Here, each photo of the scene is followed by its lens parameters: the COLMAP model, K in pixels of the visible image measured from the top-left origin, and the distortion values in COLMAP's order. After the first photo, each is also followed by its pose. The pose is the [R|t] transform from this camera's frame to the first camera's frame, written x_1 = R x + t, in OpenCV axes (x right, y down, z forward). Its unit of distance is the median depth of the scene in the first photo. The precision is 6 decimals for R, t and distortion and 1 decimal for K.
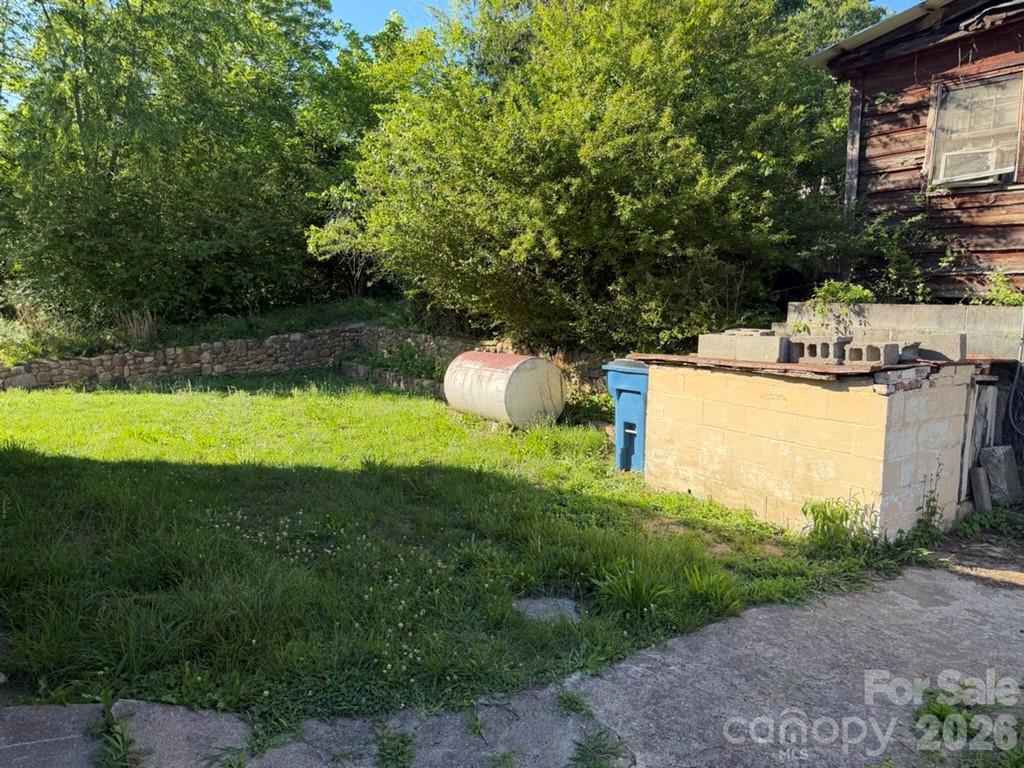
lens RADIAL K [[718.8, 0, 514.5], [0, 718.8, 384.2], [0, 0, 1]] dist [0.027090, -0.036556]
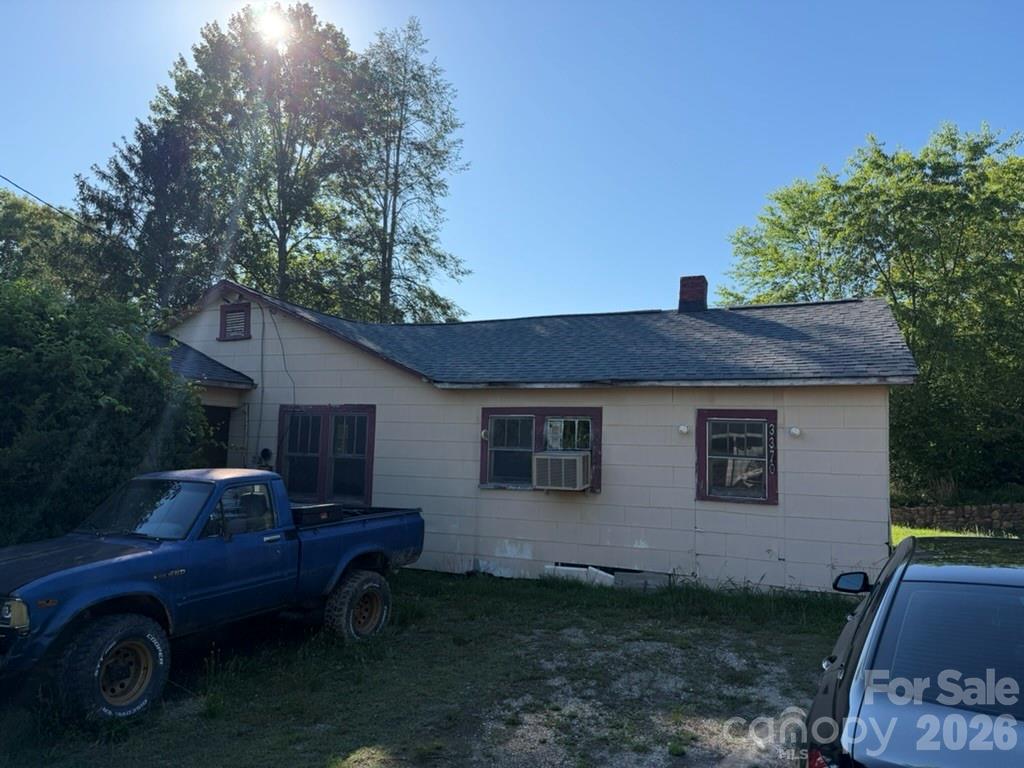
lens RADIAL K [[718.8, 0, 514.7], [0, 718.8, 384.7], [0, 0, 1]] dist [0.027090, -0.036556]
pose [[0.526416, -0.071711, -0.847197, 0.248382], [-0.127859, 0.978428, -0.162266, 0.057276], [0.840558, 0.193742, 0.505892, -0.461472]]
